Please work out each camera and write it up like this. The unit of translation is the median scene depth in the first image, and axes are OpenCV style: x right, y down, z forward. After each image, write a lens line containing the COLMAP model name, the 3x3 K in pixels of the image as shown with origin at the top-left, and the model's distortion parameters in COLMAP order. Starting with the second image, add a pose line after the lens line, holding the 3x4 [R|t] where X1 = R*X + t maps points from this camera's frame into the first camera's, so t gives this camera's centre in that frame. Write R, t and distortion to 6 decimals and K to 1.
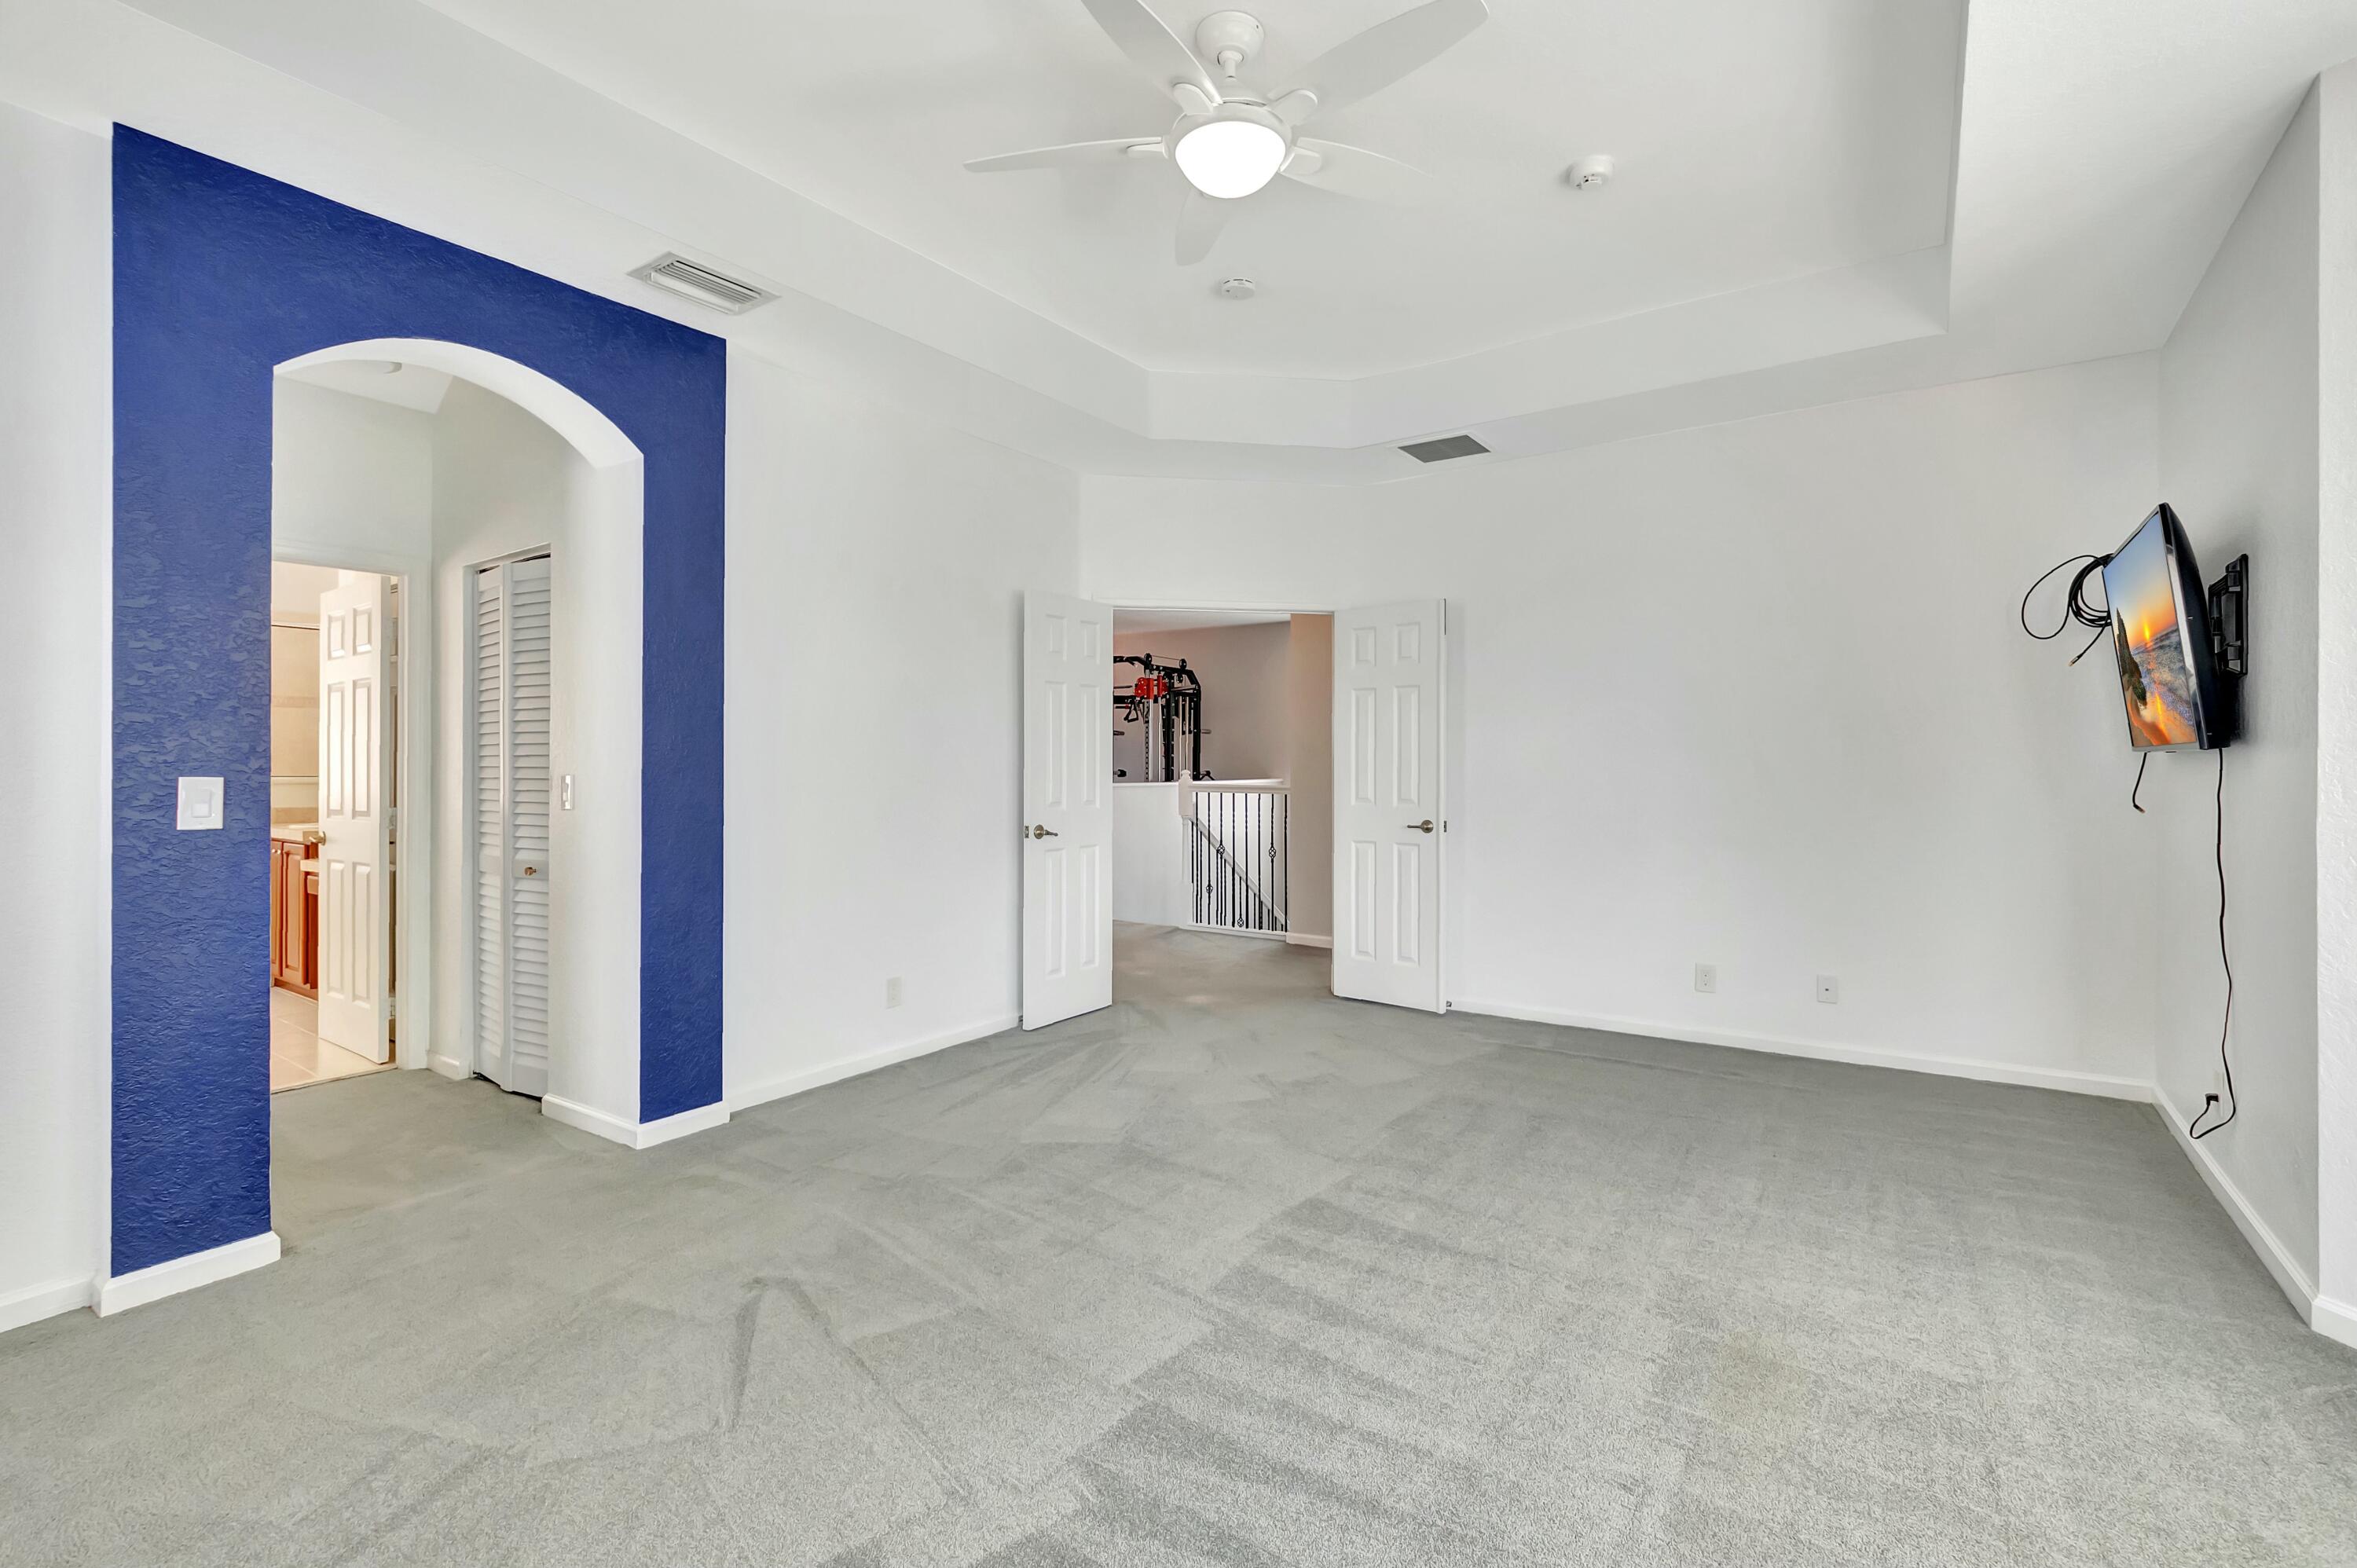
lens RADIAL K [[1027.5, 0, 1178.7], [0, 1027.5, 776.3], [0, 0, 1]] dist [-0.006228, -0.001806]
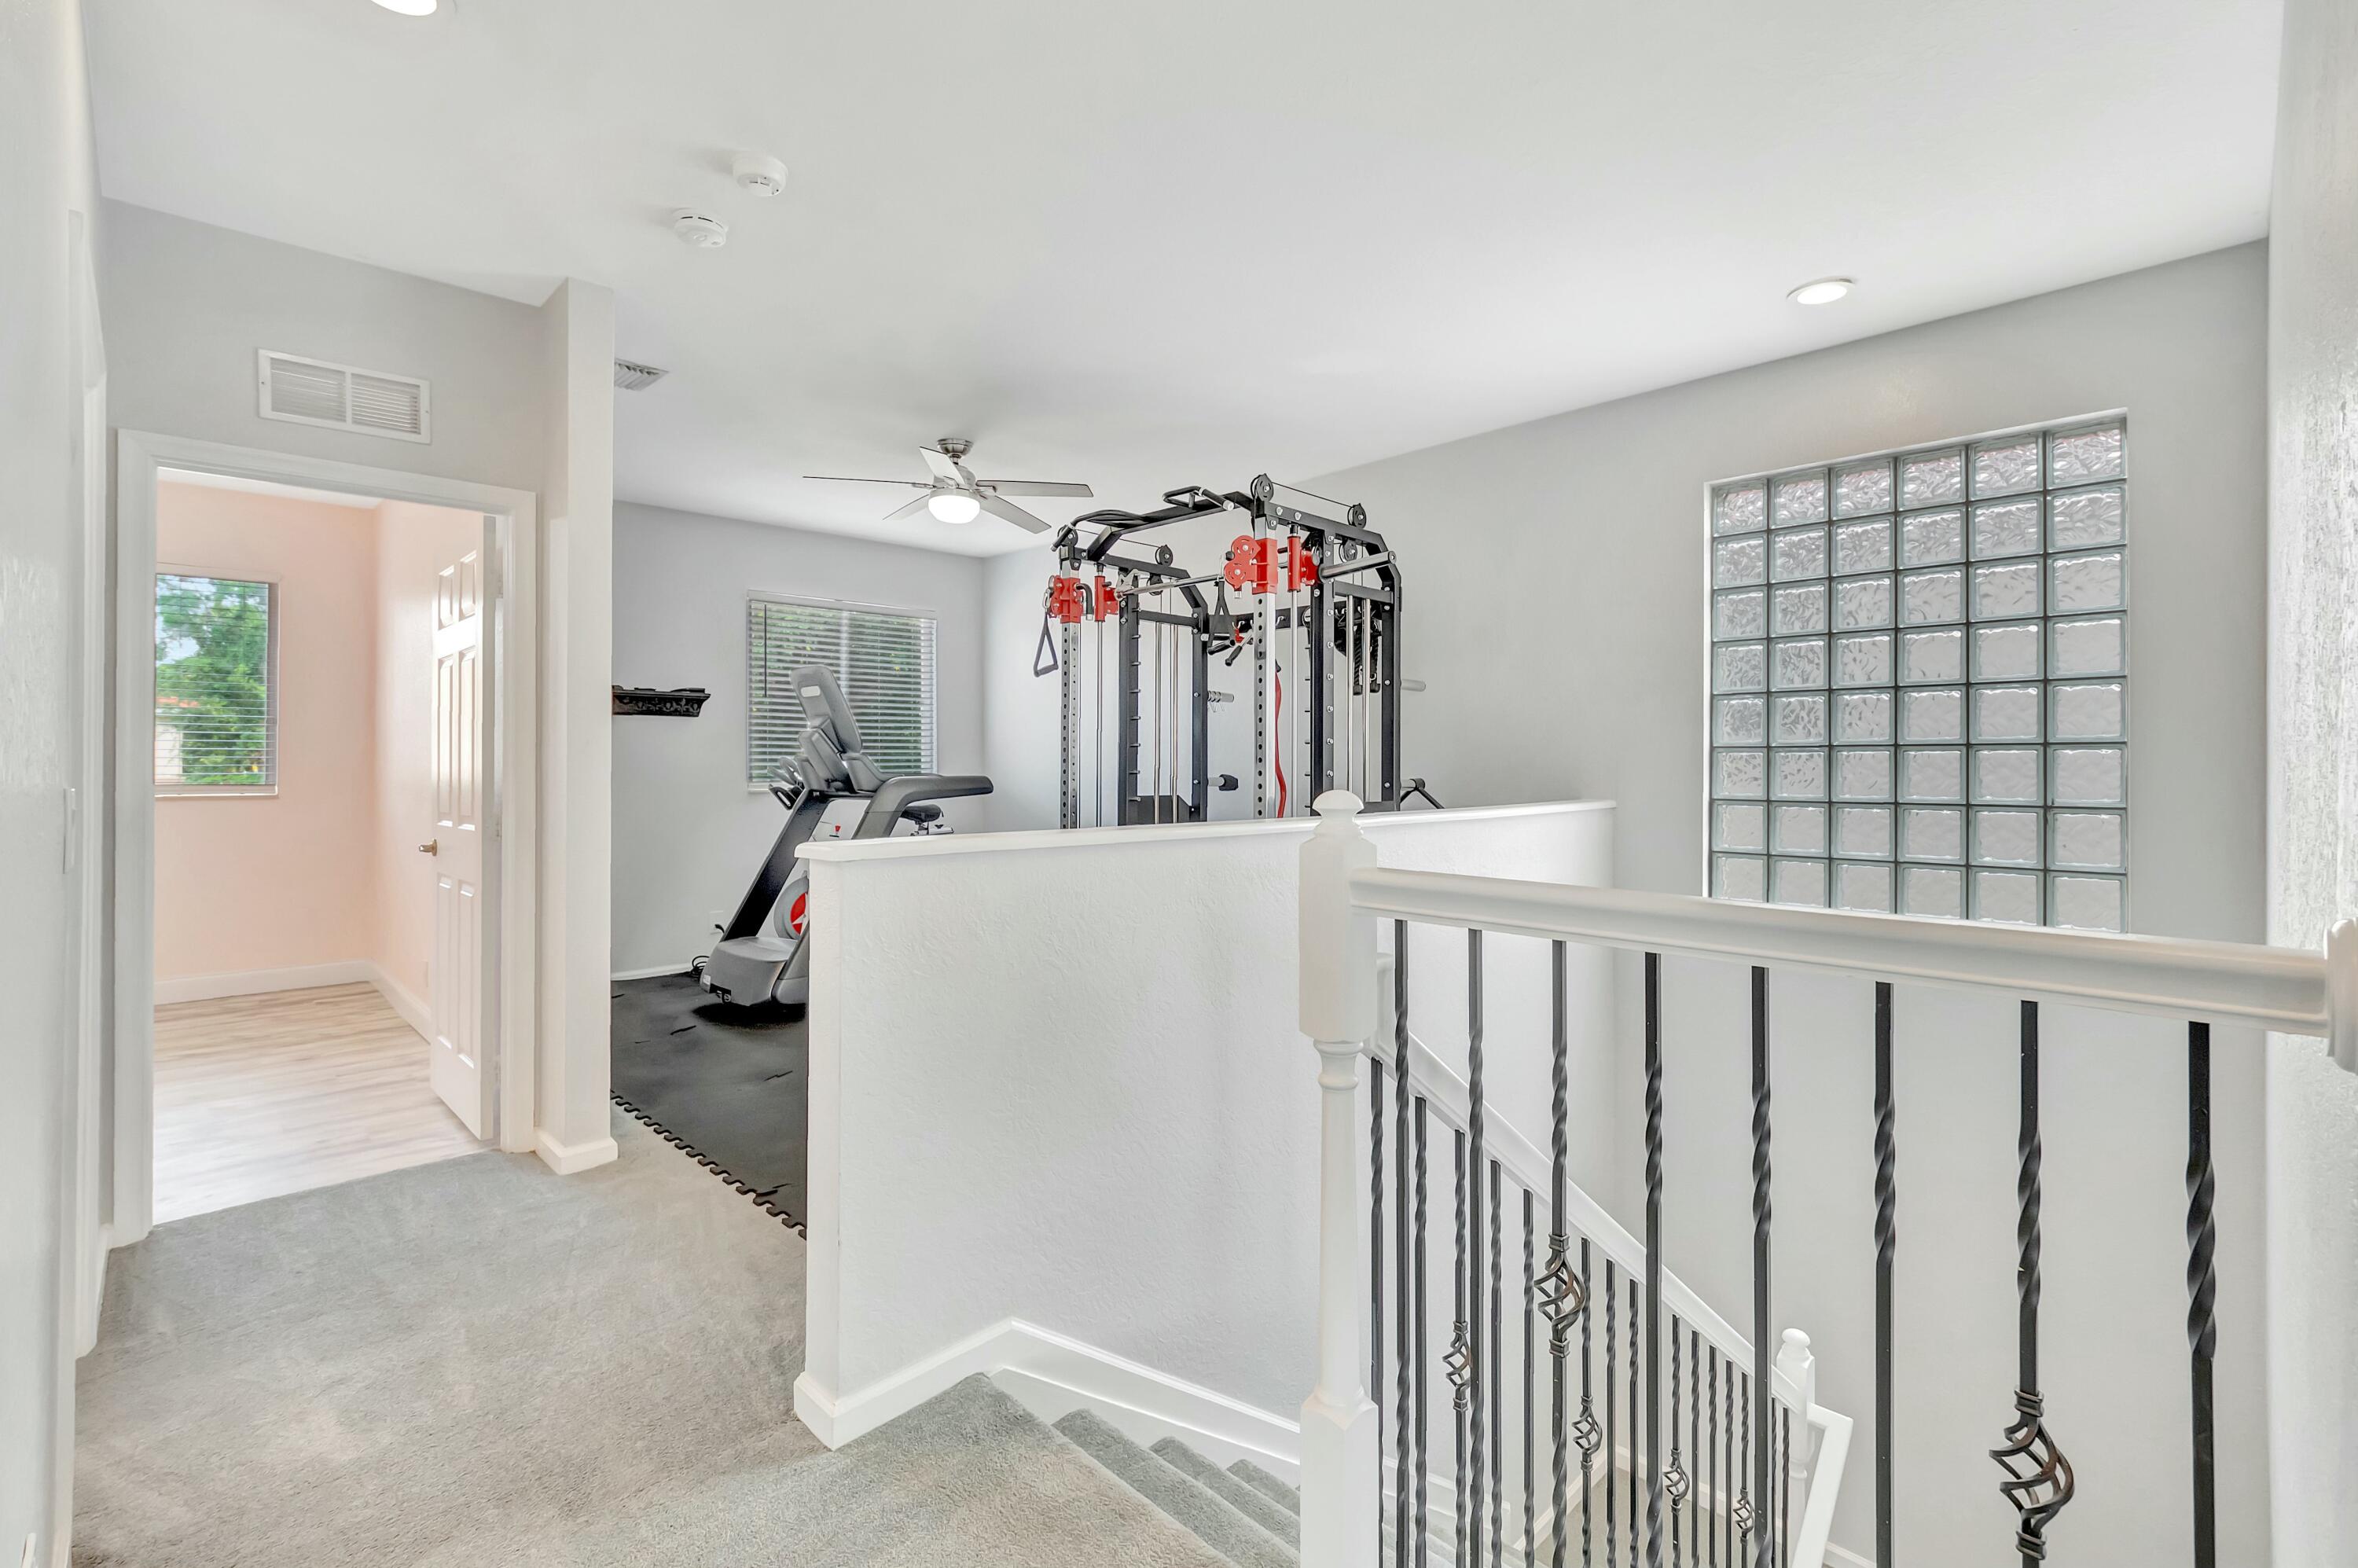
lens RADIAL K [[1027.9, 0, 1171.9], [0, 1027.9, 774.7], [0, 0, 1]] dist [-0.006228, -0.001806]
pose [[0.982434, -0.001539, -0.186605, 0.008791], [0.001161, 0.999997, -0.002132, -0.007443], [0.186608, 0.001878, 0.982433, 0.599651]]
